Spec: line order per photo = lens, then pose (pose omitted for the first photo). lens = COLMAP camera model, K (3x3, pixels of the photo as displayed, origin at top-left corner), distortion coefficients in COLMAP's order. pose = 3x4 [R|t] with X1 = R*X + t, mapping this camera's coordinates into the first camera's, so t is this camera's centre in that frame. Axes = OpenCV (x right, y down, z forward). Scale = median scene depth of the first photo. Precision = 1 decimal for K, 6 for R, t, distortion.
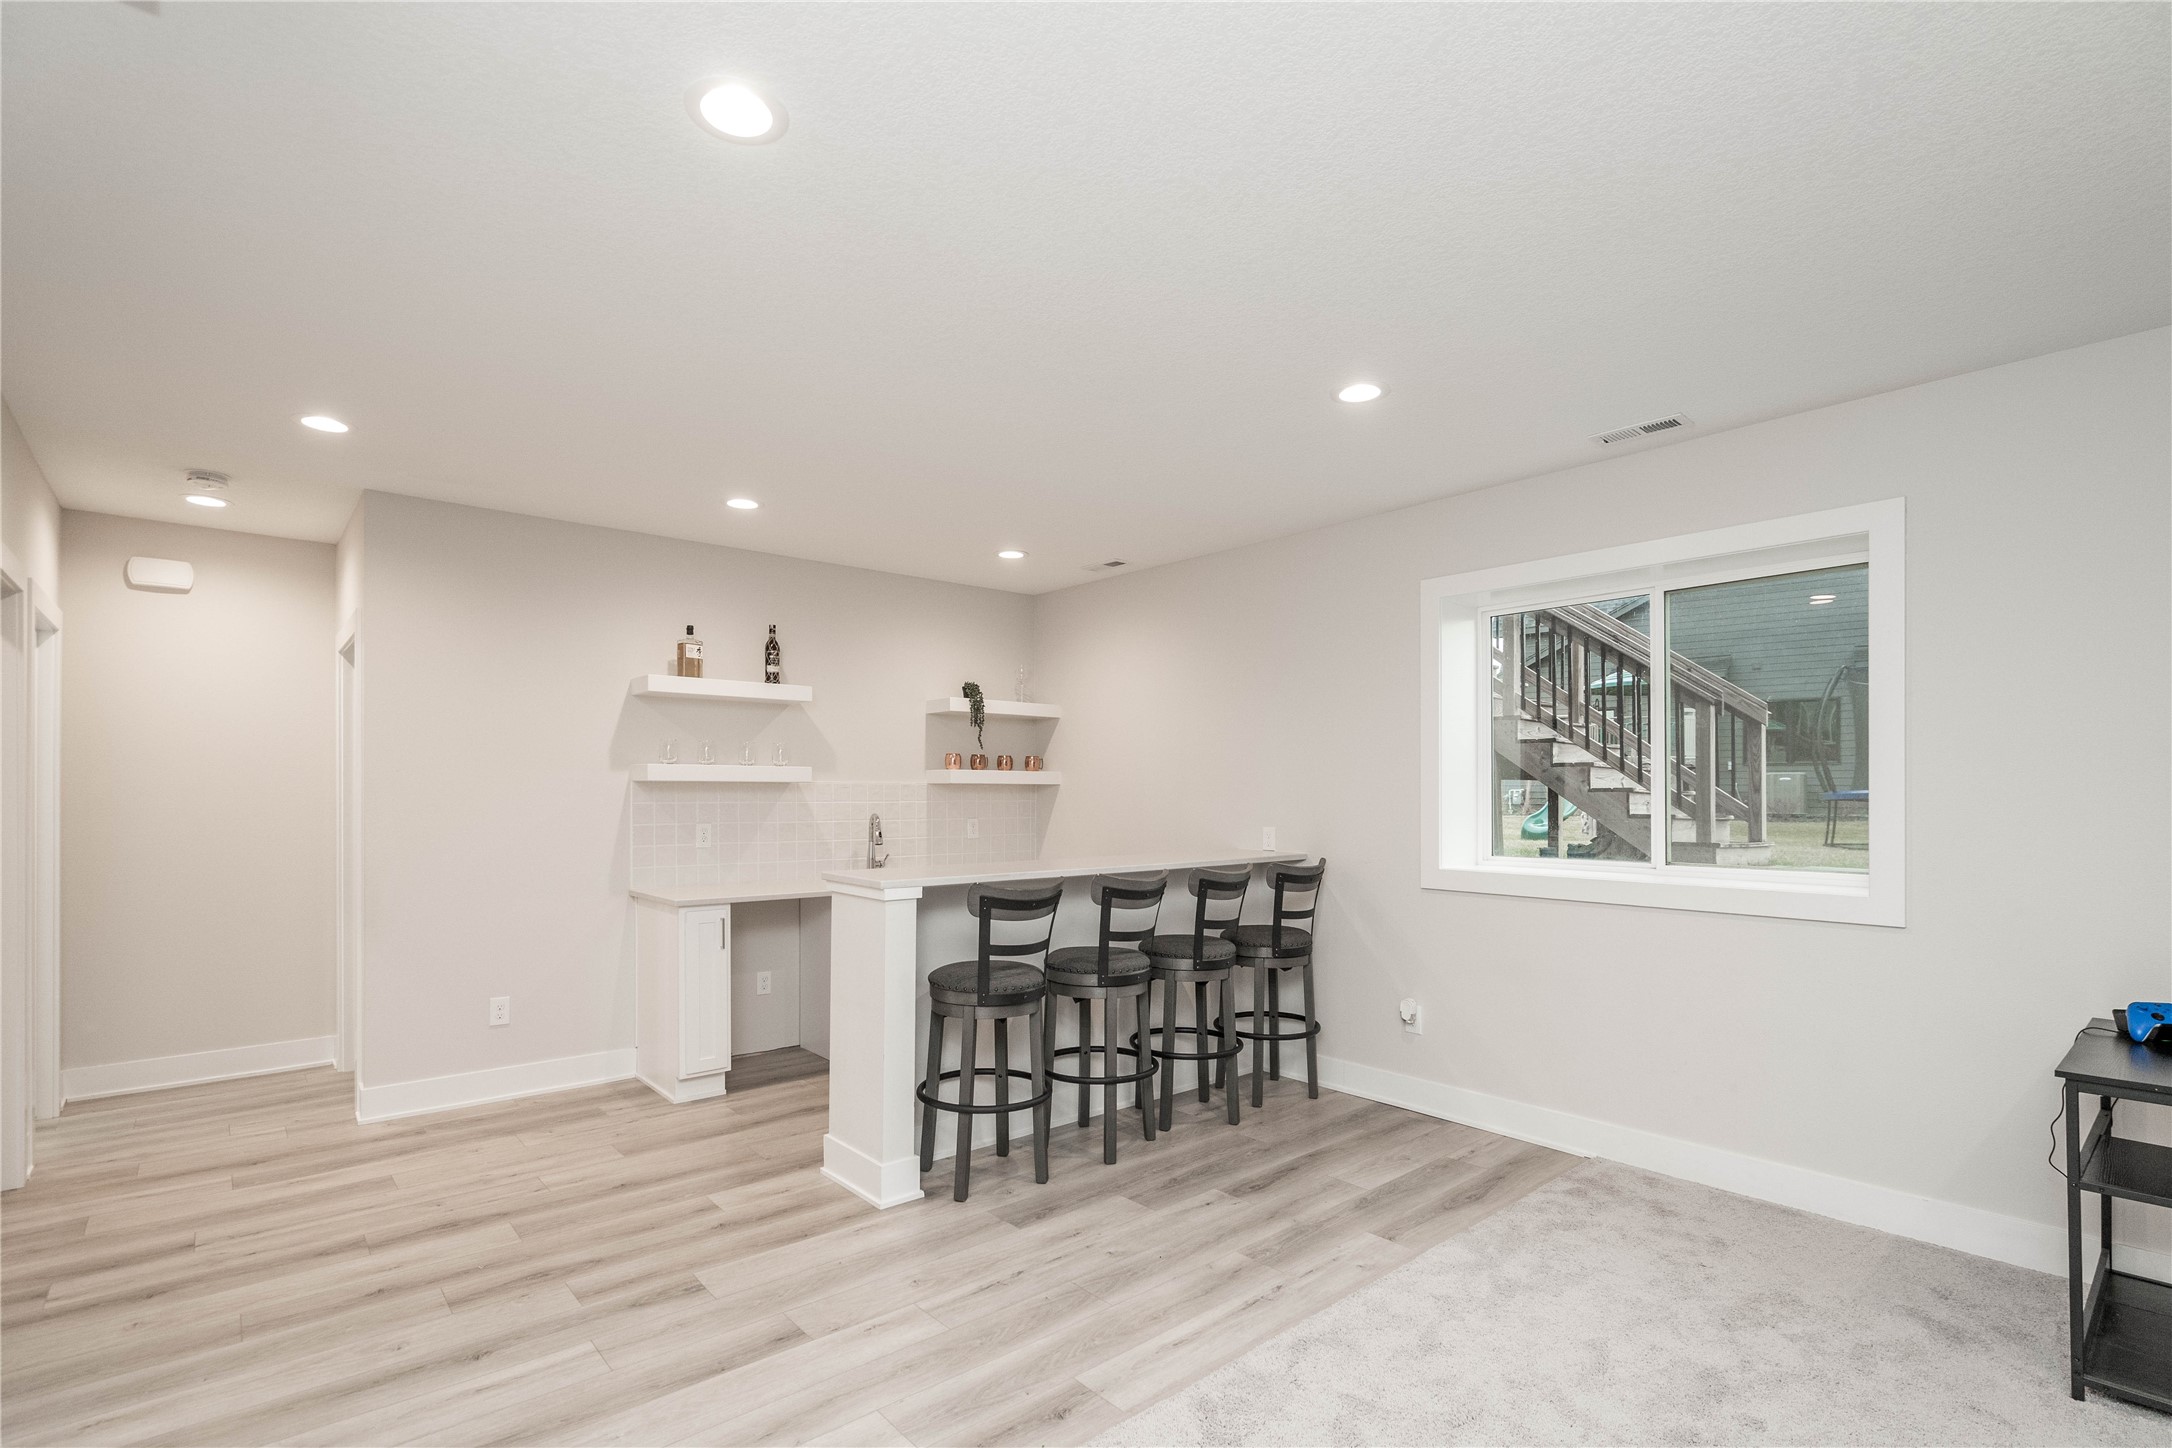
lens RADIAL K [[1008.4, 0, 1092.8], [0, 1008.4, 776.0], [0, 0, 1]] dist [-0.005653, 0.001085]
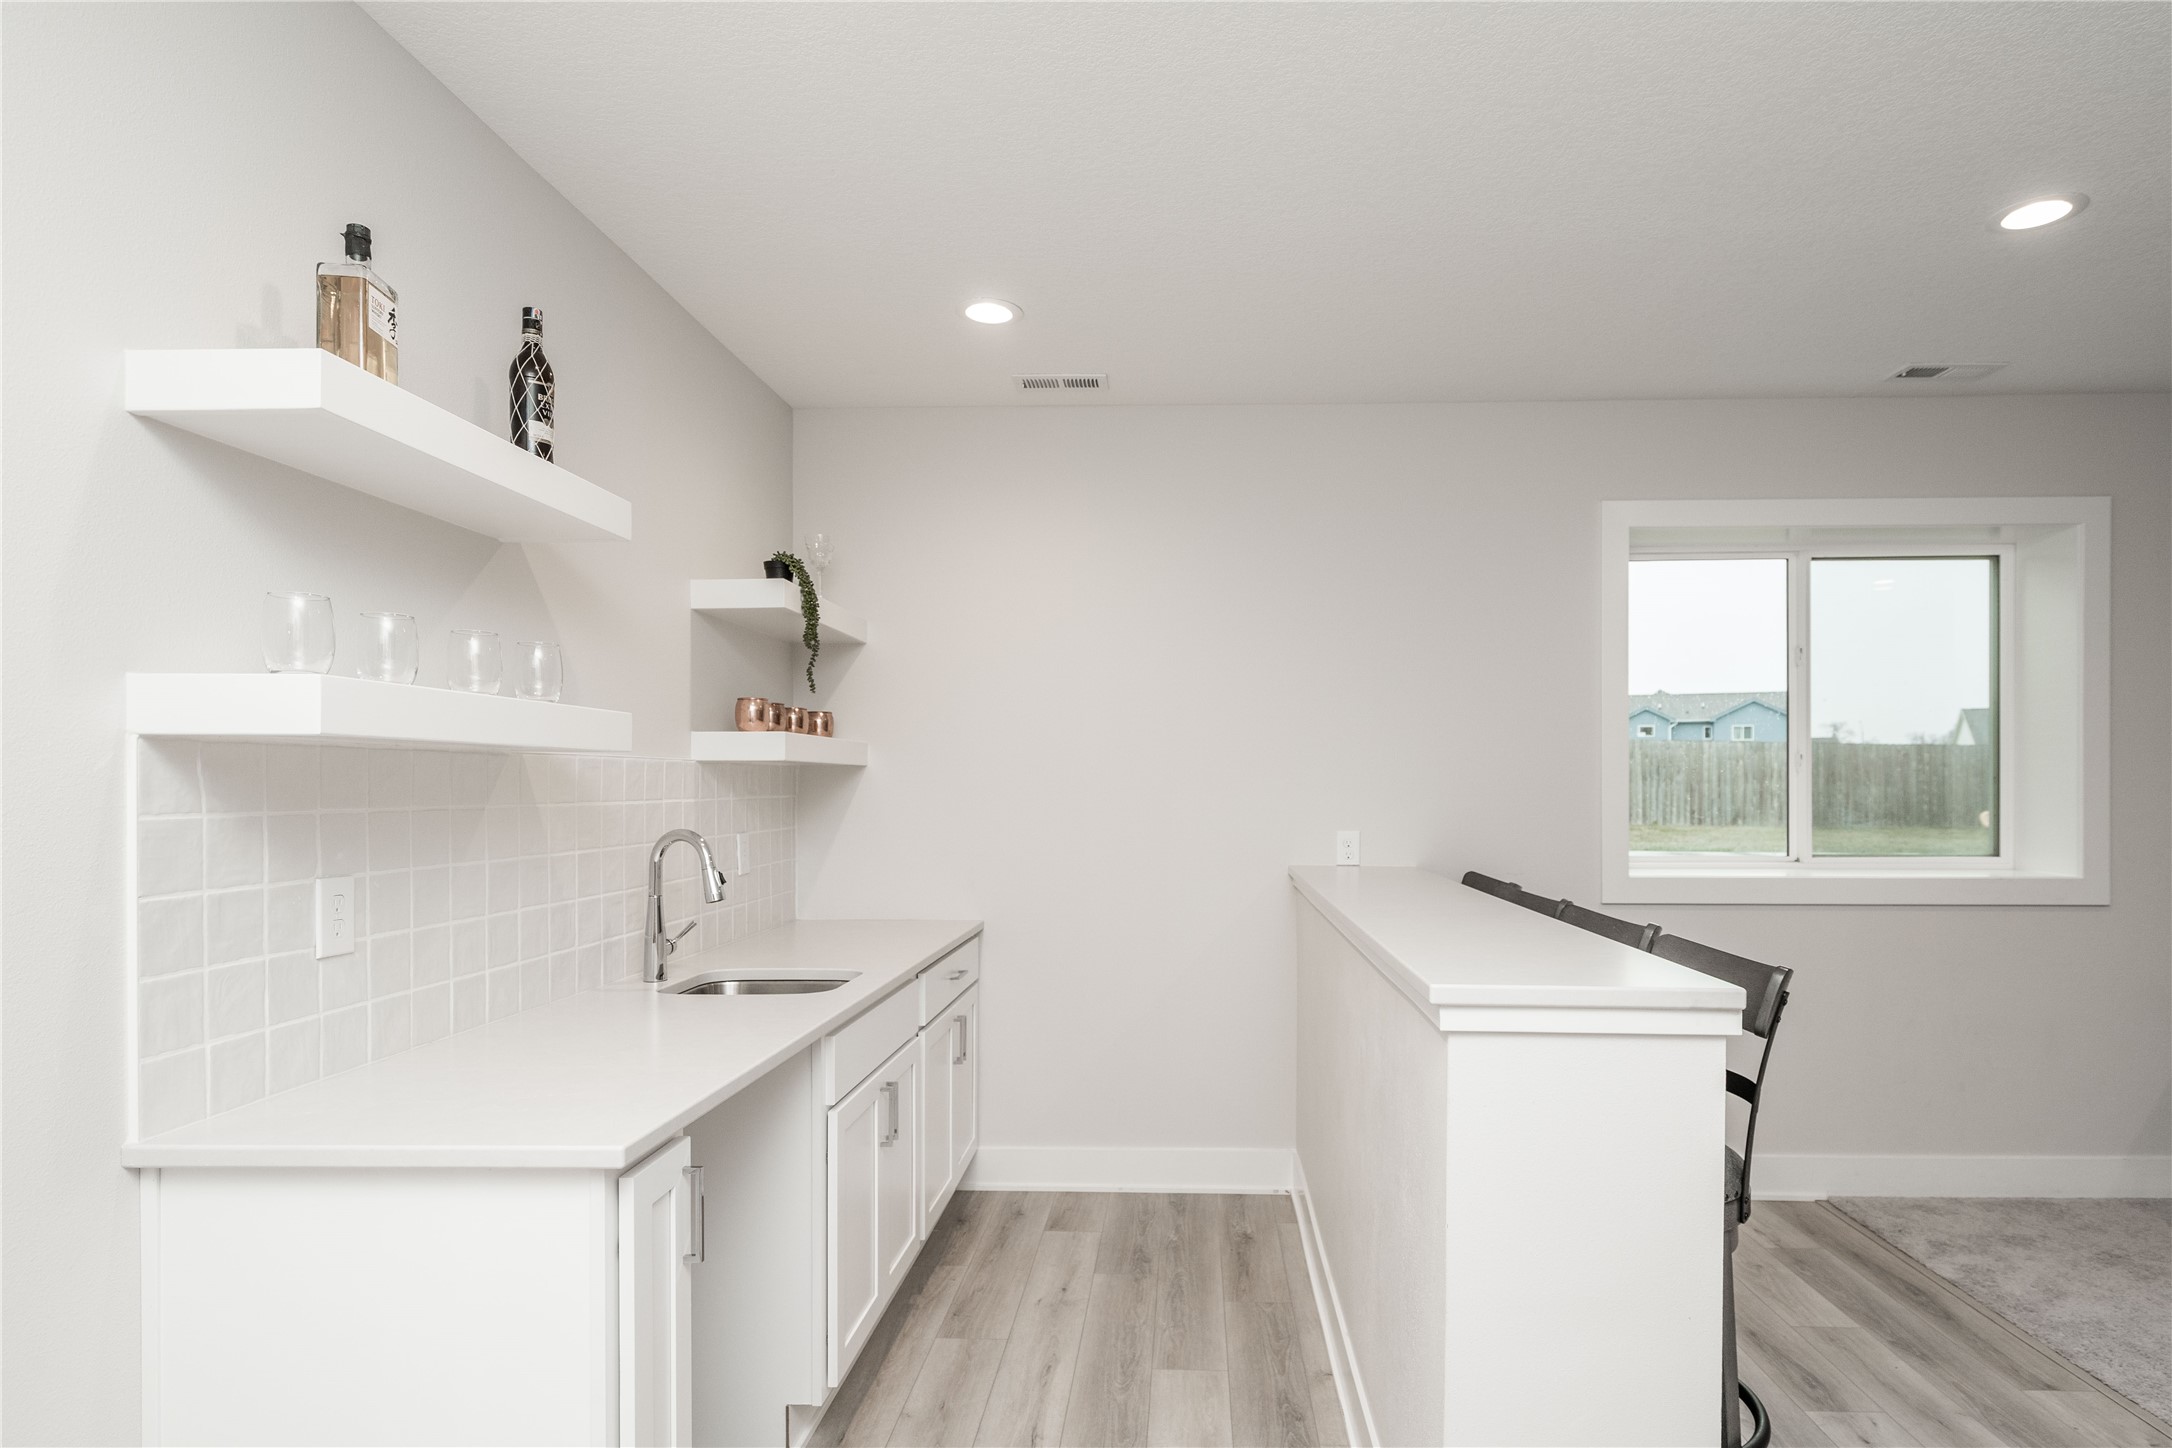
lens RADIAL K [[1165.6, 0, 1147.0], [0, 1165.6, 785.7], [0, 0, 1]] dist [0.002034, 0.002534]
pose [[0.678854, -0.005391, 0.734253, -0.497042], [-0.011155, 0.999782, 0.017654, 0.009156], [-0.734189, -0.020175, 0.678646, 0.586508]]
